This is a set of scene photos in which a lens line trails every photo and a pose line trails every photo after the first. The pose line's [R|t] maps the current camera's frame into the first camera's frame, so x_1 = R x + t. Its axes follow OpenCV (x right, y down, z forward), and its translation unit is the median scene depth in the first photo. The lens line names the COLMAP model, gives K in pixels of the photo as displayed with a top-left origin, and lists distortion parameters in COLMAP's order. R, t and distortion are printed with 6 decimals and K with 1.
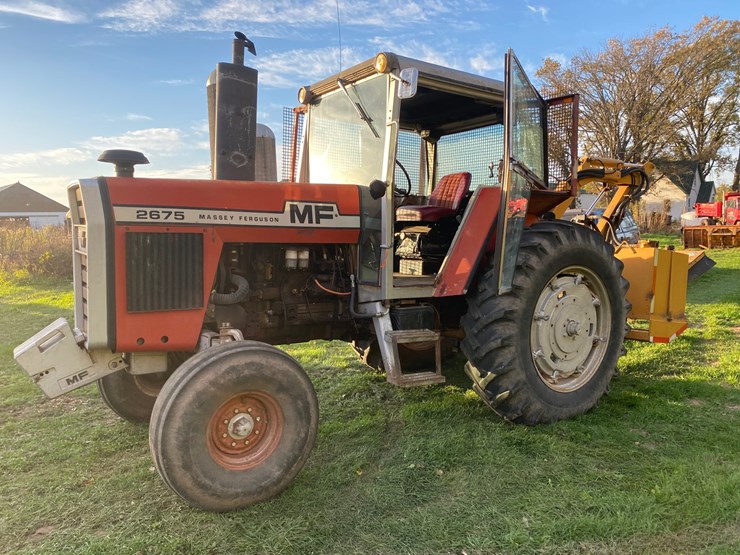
lens RADIAL K [[565.0, 0, 371.0], [0, 565.0, 284.3], [0, 0, 1]] dist [0.048557, -0.056242]
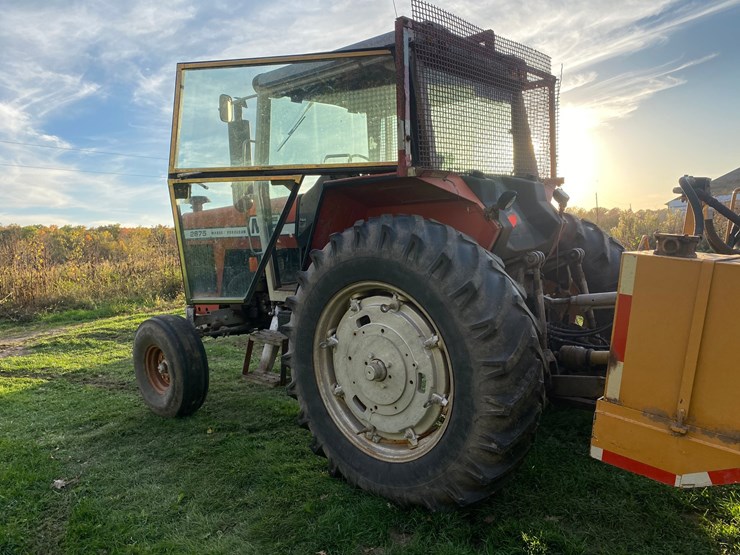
lens RADIAL K [[565.0, 0, 368.5], [0, 565.0, 289.1], [0, 0, 1]] dist [0.060907, -0.089026]
pose [[0.238493, 0.076463, -0.968129, 1.176709], [-0.031663, 0.996978, 0.070941, -0.082097], [0.970628, 0.013735, 0.240194, 0.949010]]
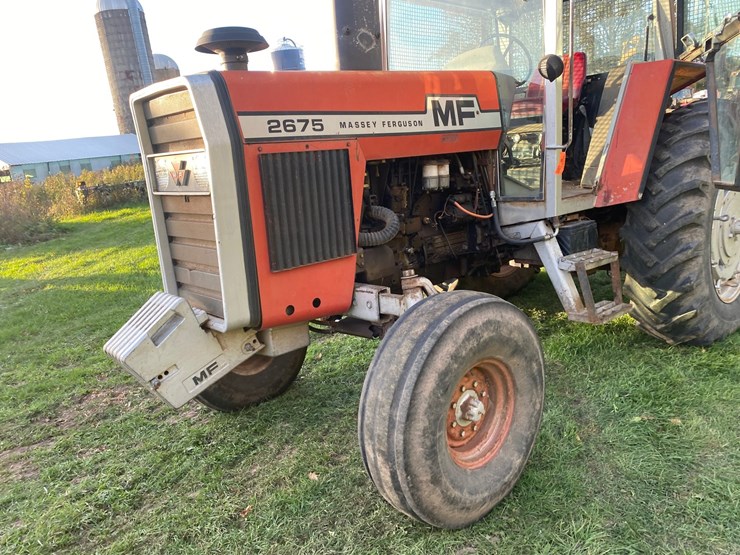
lens RADIAL K [[568.0, 0, 370.0], [0, 568.0, 277.5], [0, 0, 1]] dist [0.050348, -0.059724]
pose [[0.984658, -0.123900, 0.122867, -0.340771], [0.109311, 0.986844, 0.119123, -0.012039], [-0.136010, -0.103865, 0.985248, 0.258236]]
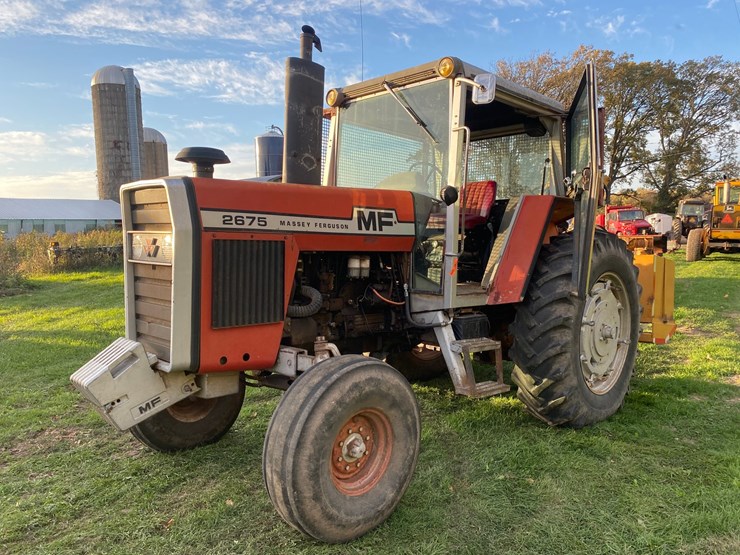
lens RADIAL K [[565.0, 0, 368.5], [0, 565.0, 289.1], [0, 0, 1]] dist [0.060907, -0.089026]
pose [[0.982394, -0.016379, 0.186101, -0.303282], [0.018245, 0.999799, -0.008321, -0.001095], [-0.185927, 0.011570, 0.982495, 0.064914]]
